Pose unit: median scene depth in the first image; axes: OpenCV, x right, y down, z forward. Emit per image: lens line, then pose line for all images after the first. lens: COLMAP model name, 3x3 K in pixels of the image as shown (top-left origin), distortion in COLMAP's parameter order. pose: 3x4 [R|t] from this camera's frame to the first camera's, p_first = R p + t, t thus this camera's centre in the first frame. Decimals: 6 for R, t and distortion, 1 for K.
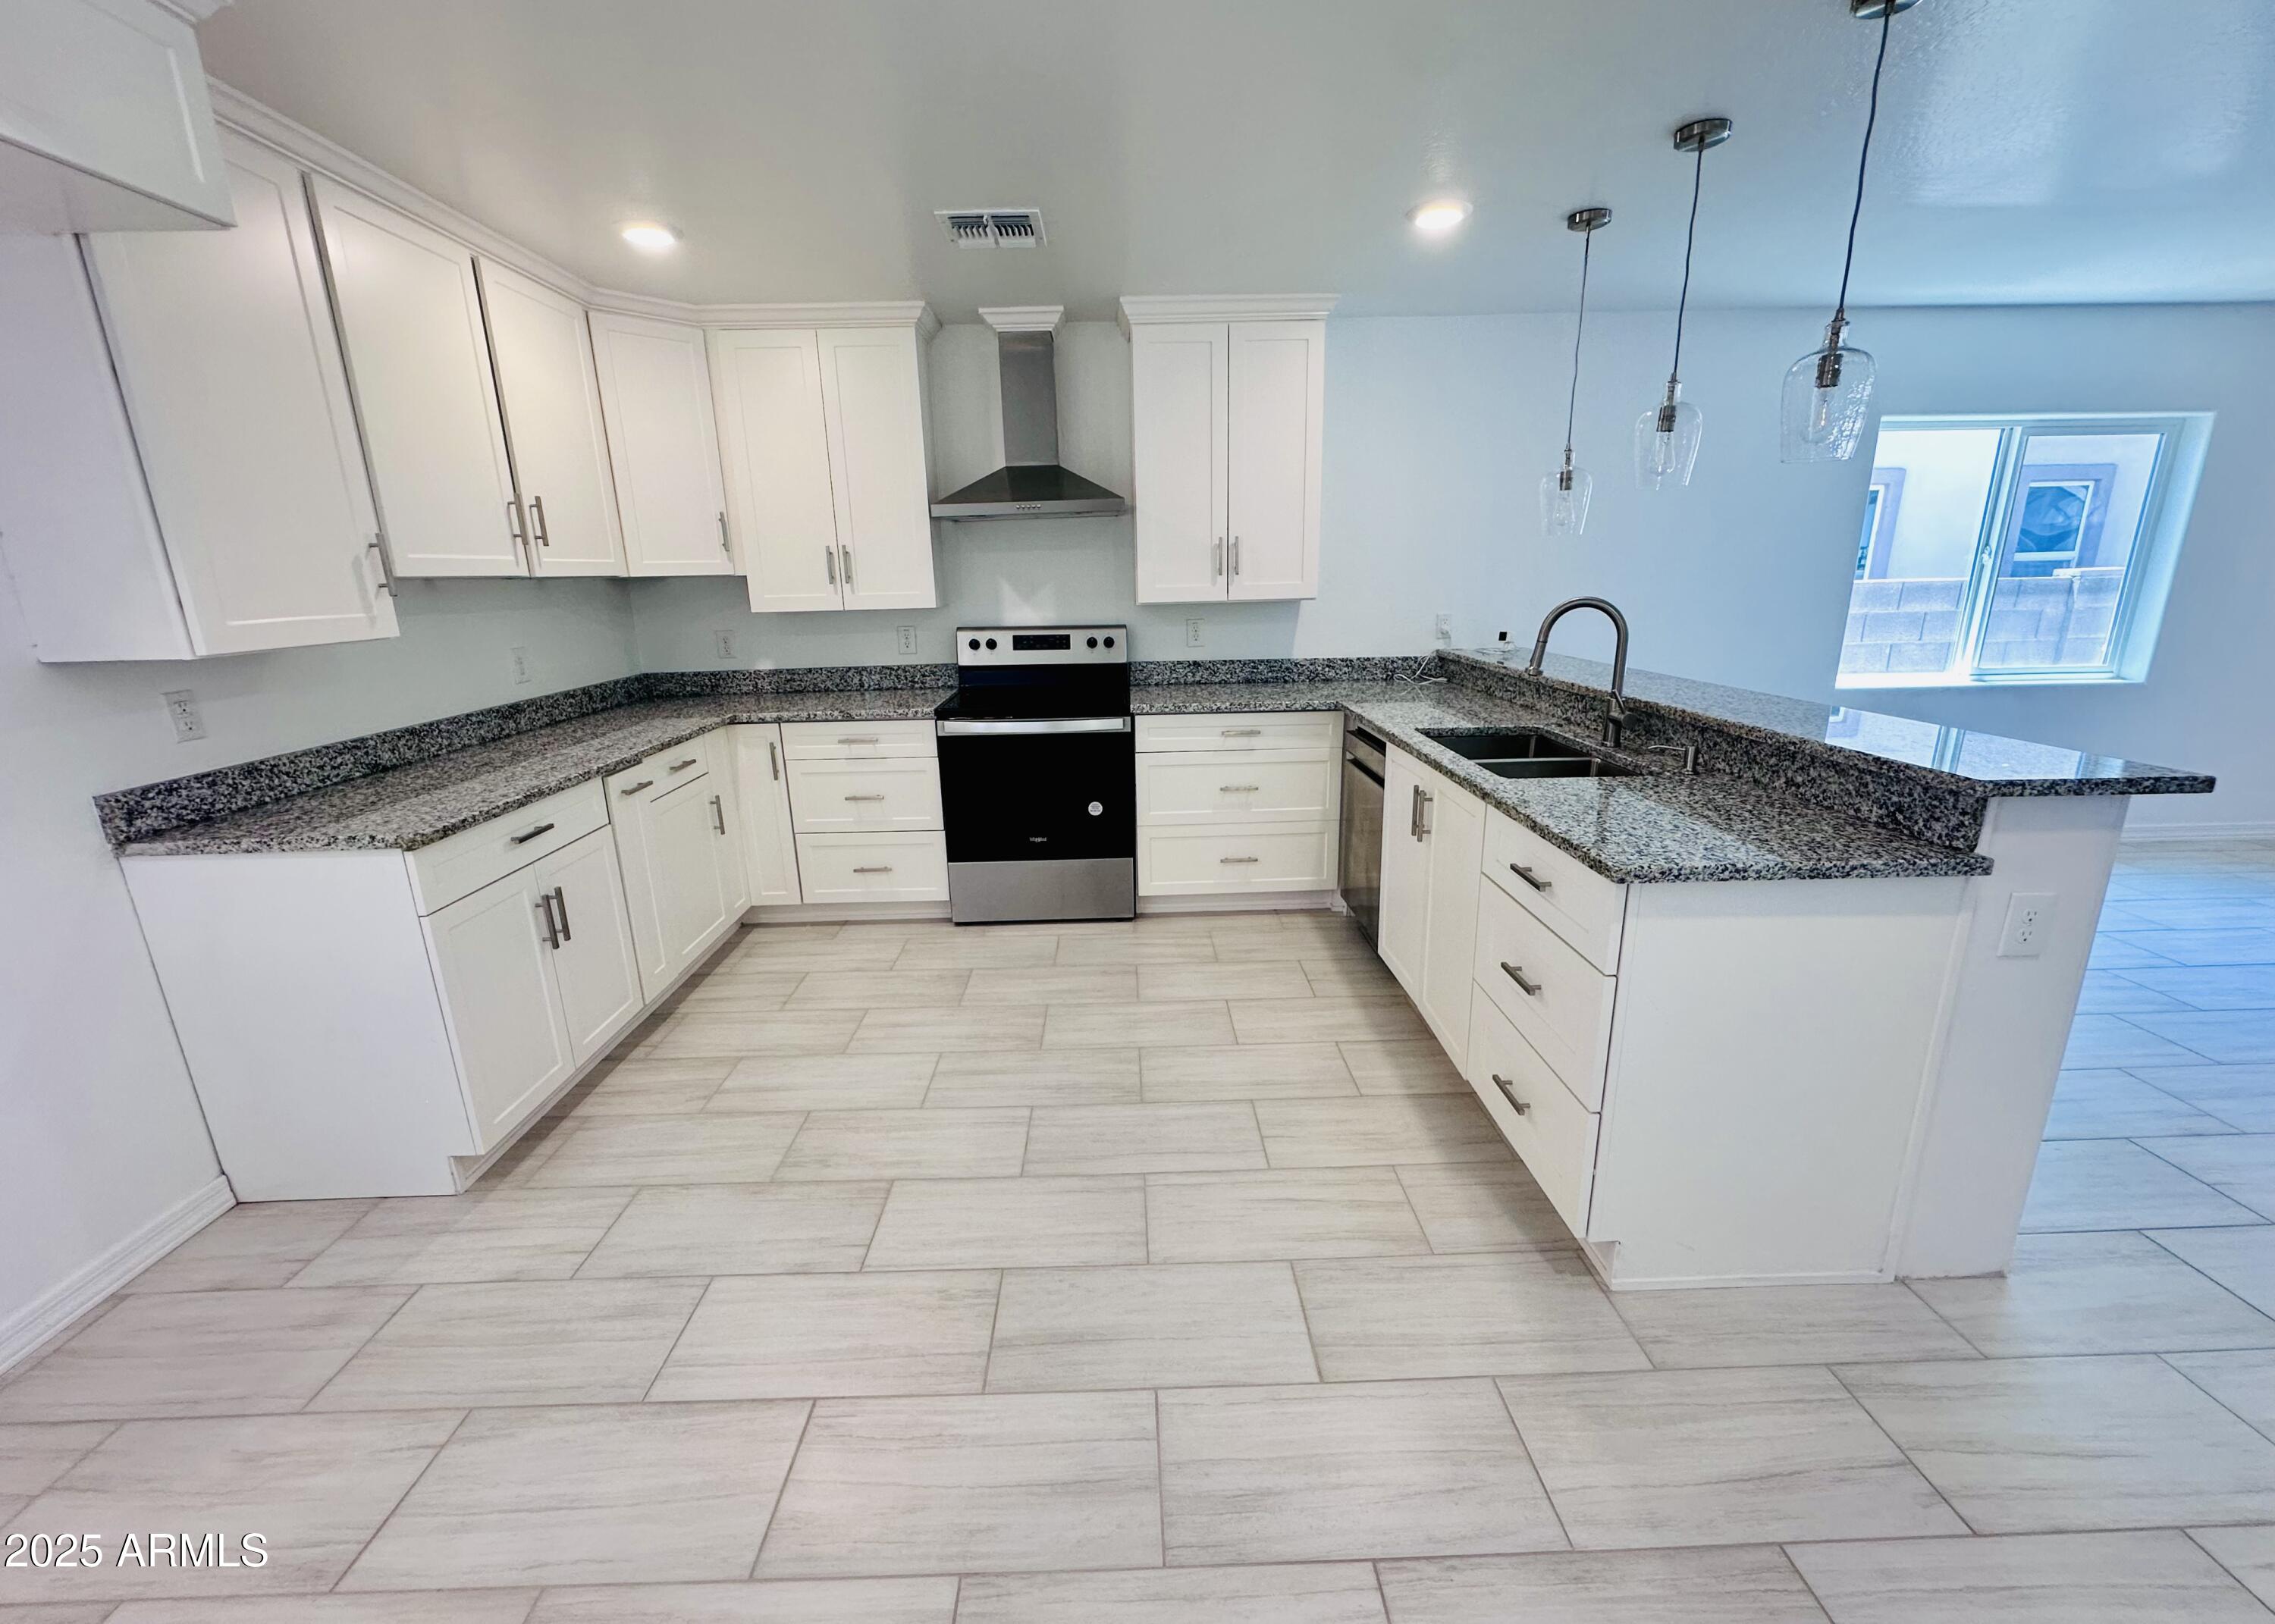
lens RADIAL K [[910.9, 0, 1133.6], [0, 910.9, 808.2], [0, 0, 1]] dist [-0.003223, 0.000070]
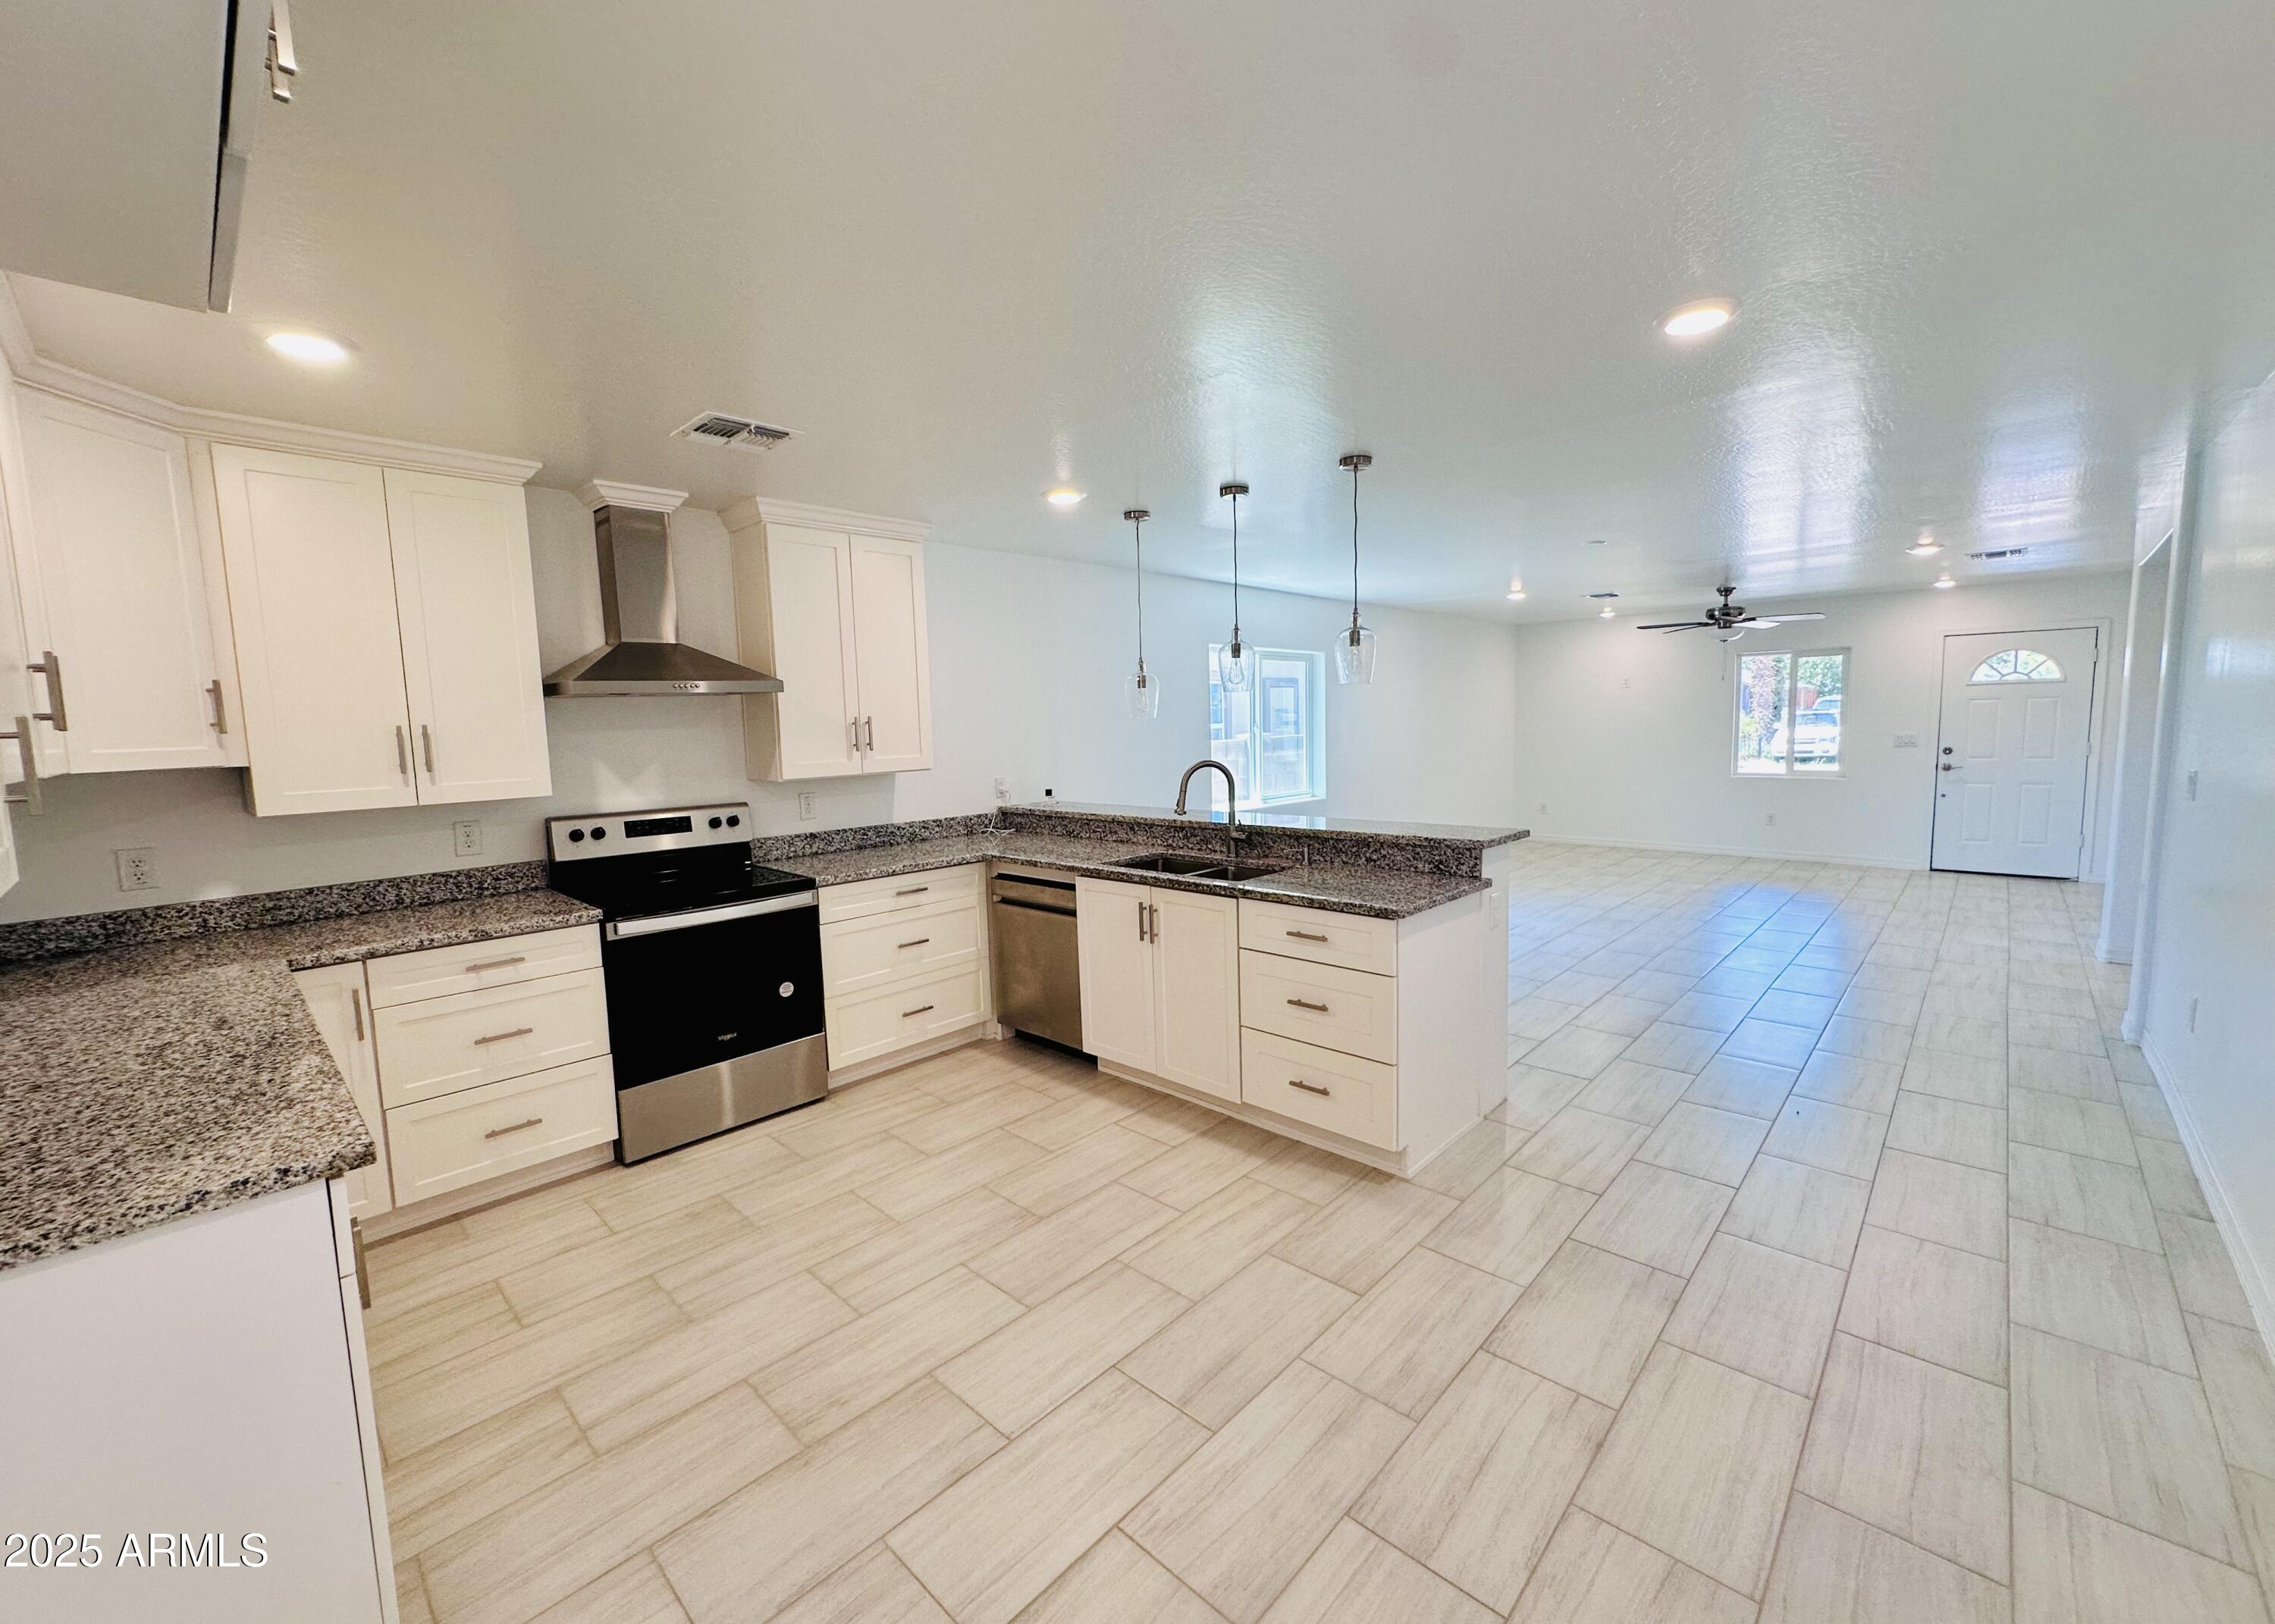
lens RADIAL K [[910.9, 0, 1133.6], [0, 910.9, 808.2], [0, 0, 1]] dist [-0.003223, 0.000070]
pose [[0.702244, -0.066773, 0.708798, -0.470300], [0.191732, 0.976546, -0.097962, -0.023004], [-0.685633, 0.204692, 0.698576, 0.039865]]
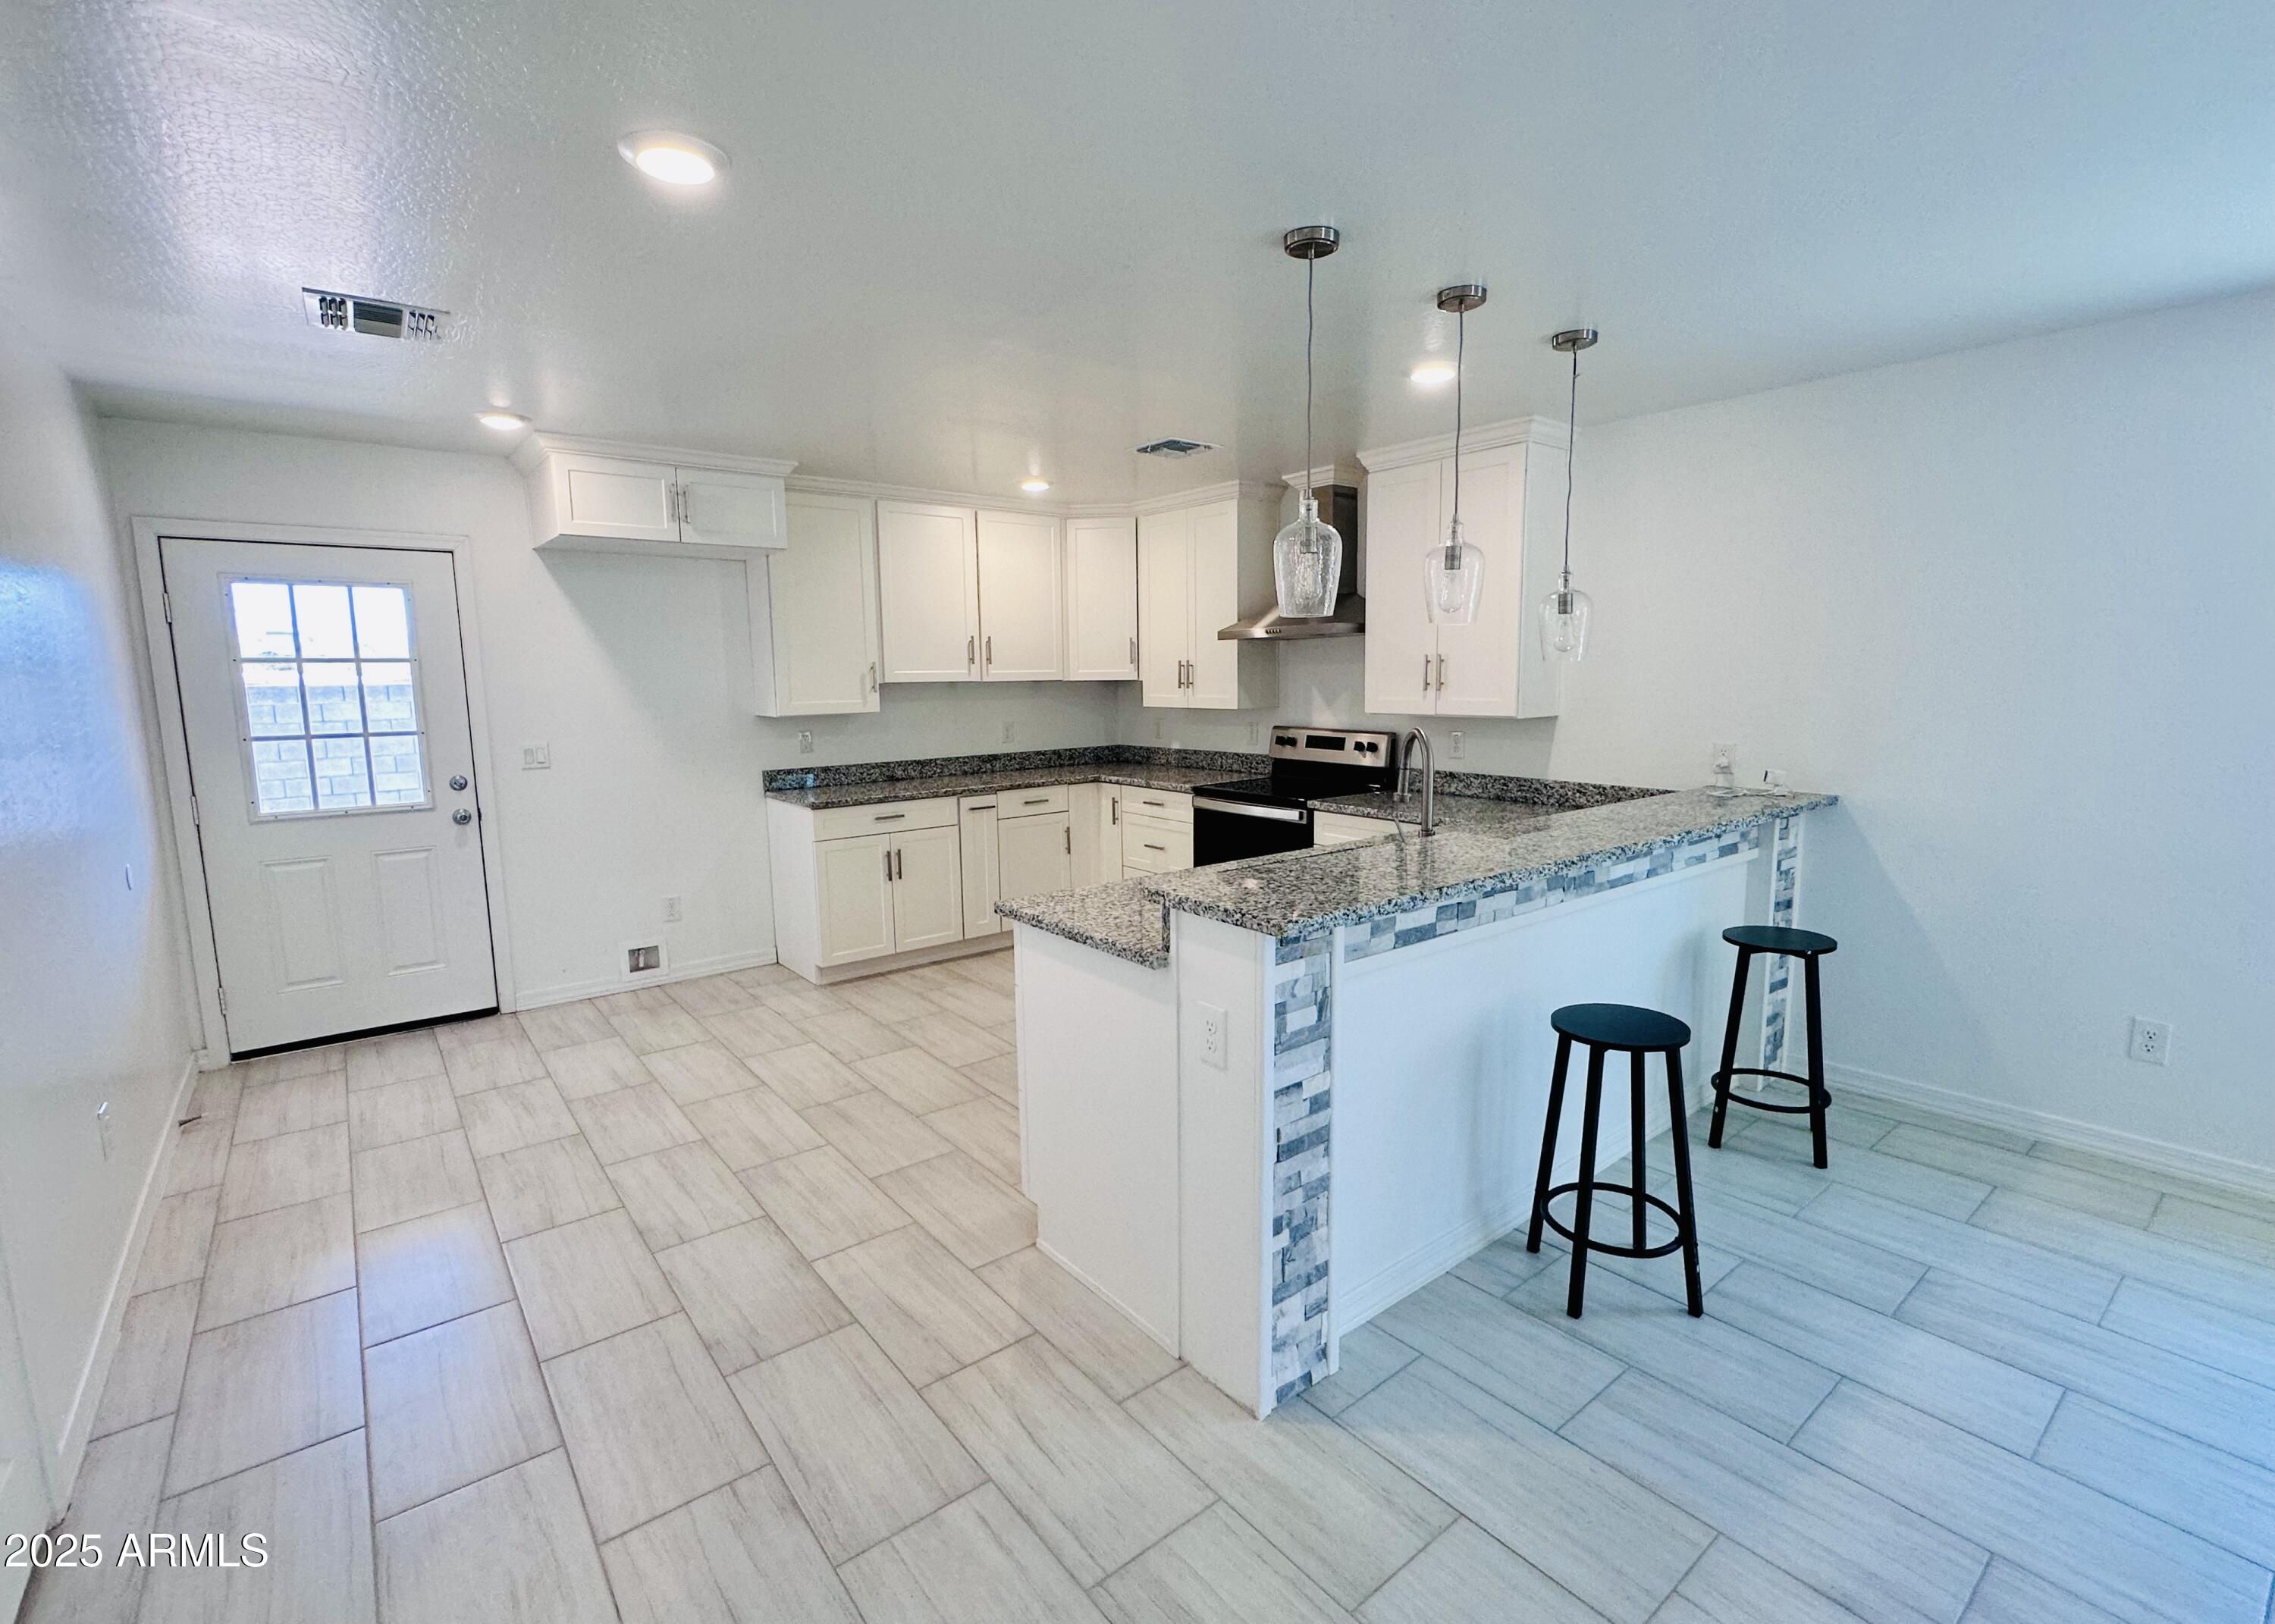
lens RADIAL K [[1019.9, 0, 1135.2], [0, 1019.9, 809.4], [0, 0, 1]] dist [-0.004579, -0.000260]
pose [[0.605675, 0.121250, -0.786420, 0.873599], [-0.201768, 0.979423, -0.004389, -0.054427], [0.769706, 0.161333, 0.617677, 0.054428]]
